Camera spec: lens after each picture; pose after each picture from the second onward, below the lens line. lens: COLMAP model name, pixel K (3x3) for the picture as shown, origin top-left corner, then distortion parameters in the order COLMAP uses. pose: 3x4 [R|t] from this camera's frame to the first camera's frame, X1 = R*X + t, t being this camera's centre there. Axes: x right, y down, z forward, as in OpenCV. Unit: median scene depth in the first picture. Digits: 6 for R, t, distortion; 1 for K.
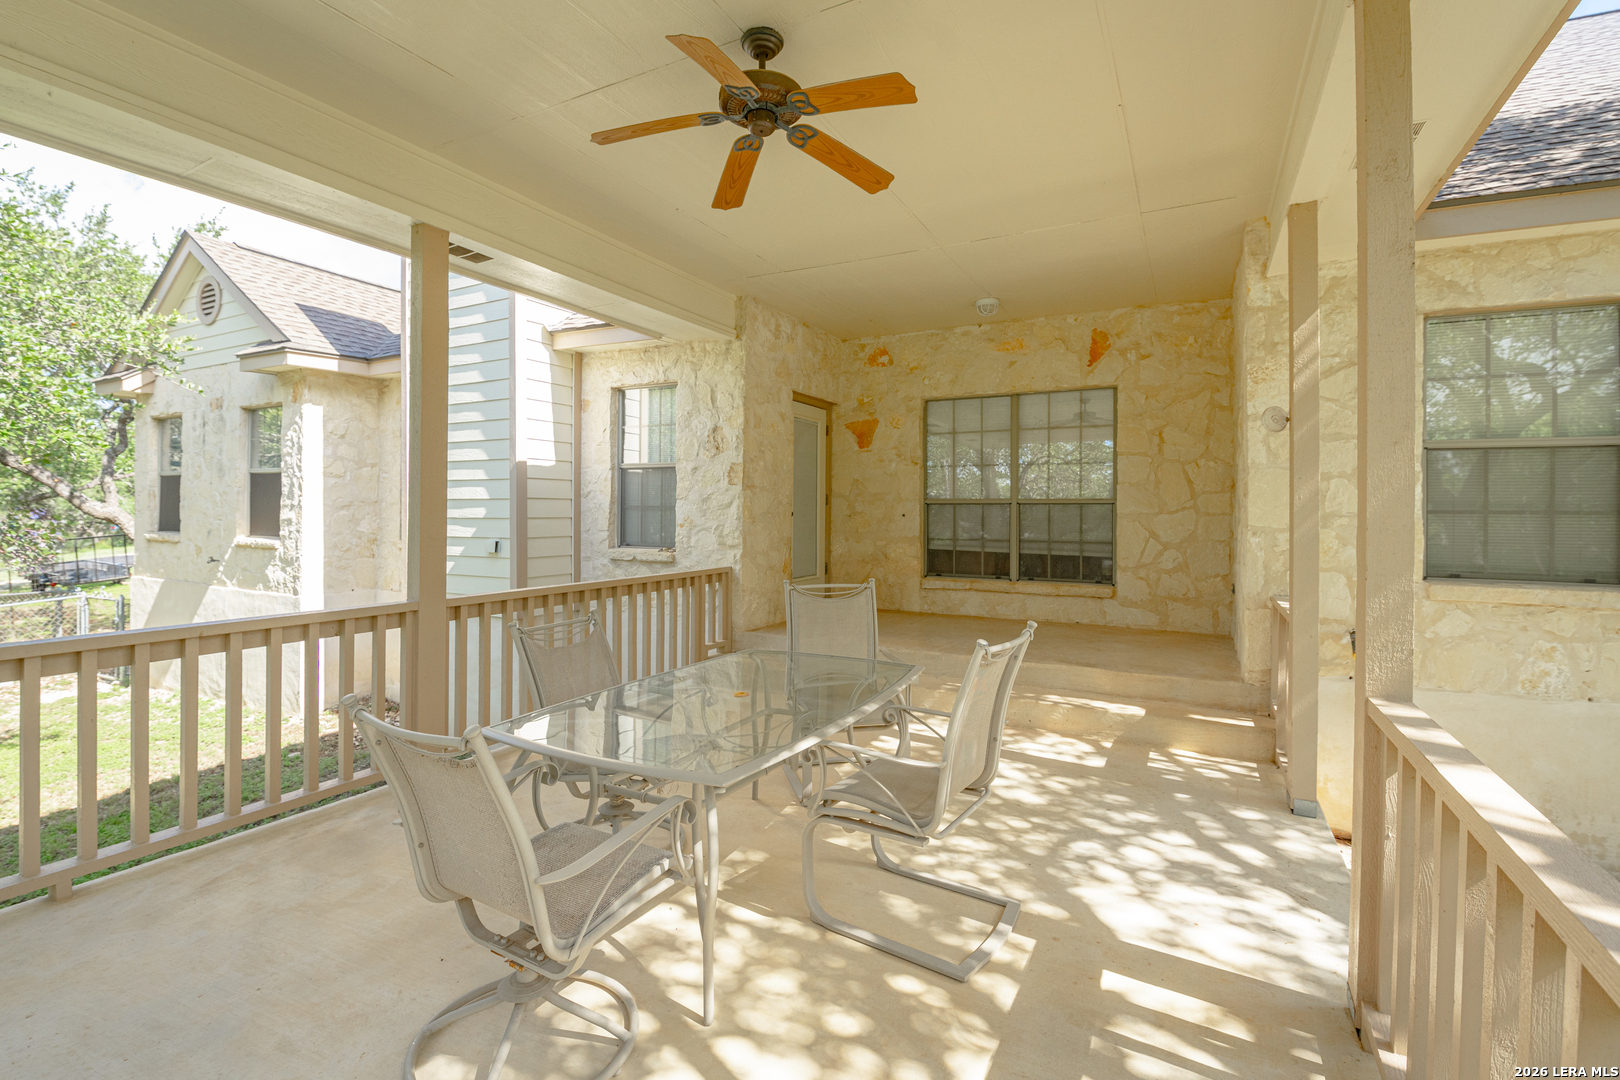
lens RADIAL K [[728.5, 0, 820.4], [0, 728.5, 528.3], [0, 0, 1]] dist [0.003852, 0.000221]
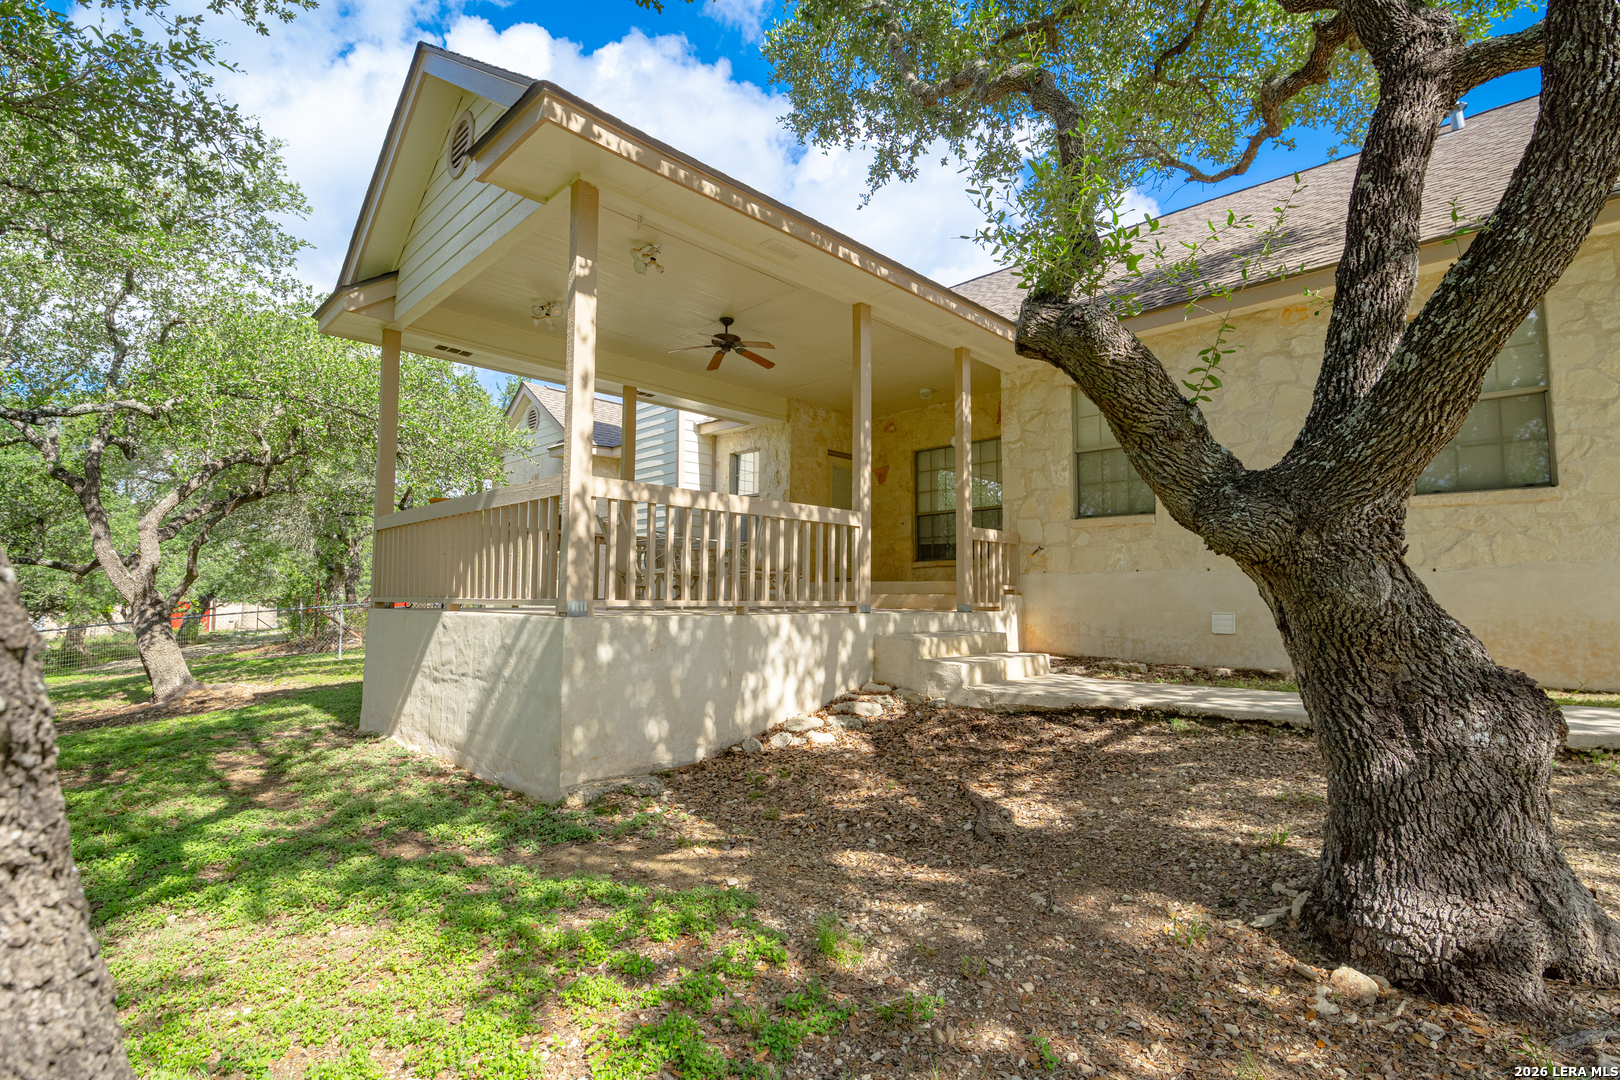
lens RADIAL K [[767.5, 0, 808.1], [0, 767.5, 545.5], [0, 0, 1]] dist [-0.000477, -0.000008]
pose [[0.951173, -0.018168, -0.308124, 0.511660], [-0.012593, 0.995151, -0.097551, 0.230197], [0.308402, 0.096668, 0.946332, -0.756698]]
